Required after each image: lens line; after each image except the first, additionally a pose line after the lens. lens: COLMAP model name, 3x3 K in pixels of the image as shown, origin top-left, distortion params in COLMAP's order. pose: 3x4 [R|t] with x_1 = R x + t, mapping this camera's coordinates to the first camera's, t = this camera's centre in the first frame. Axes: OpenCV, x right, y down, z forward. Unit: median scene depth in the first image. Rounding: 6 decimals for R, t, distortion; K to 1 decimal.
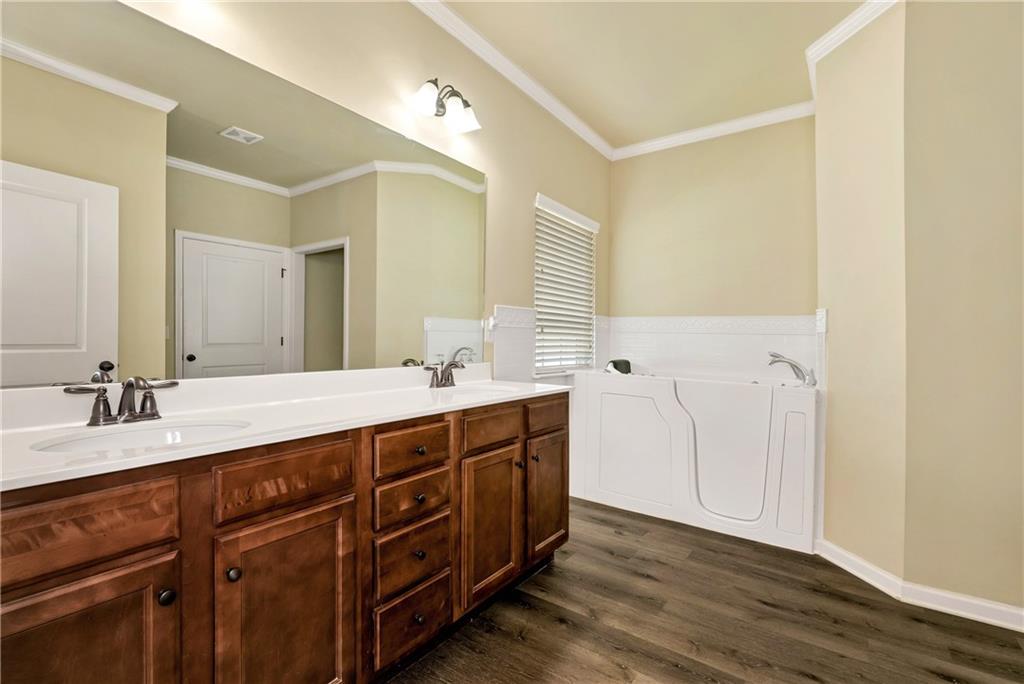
lens RADIAL K [[450.8, 0, 505.5], [0, 450.8, 337.4], [0, 0, 1]] dist [-0.000367, -0.000365]
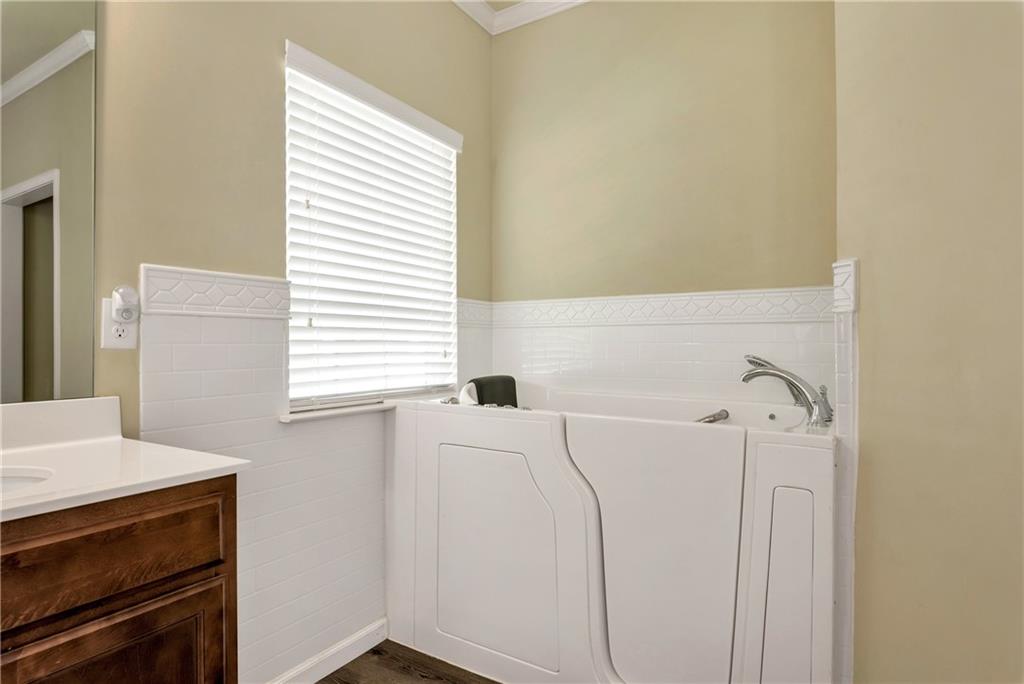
lens RADIAL K [[553.0, 0, 515.0], [0, 553.0, 347.4], [0, 0, 1]] dist [0.001379, 0.000562]
pose [[0.994558, -0.021142, 0.102016, 0.245352], [0.020105, 0.999735, 0.011182, 0.008832], [-0.102225, -0.009070, 0.994720, 0.375611]]
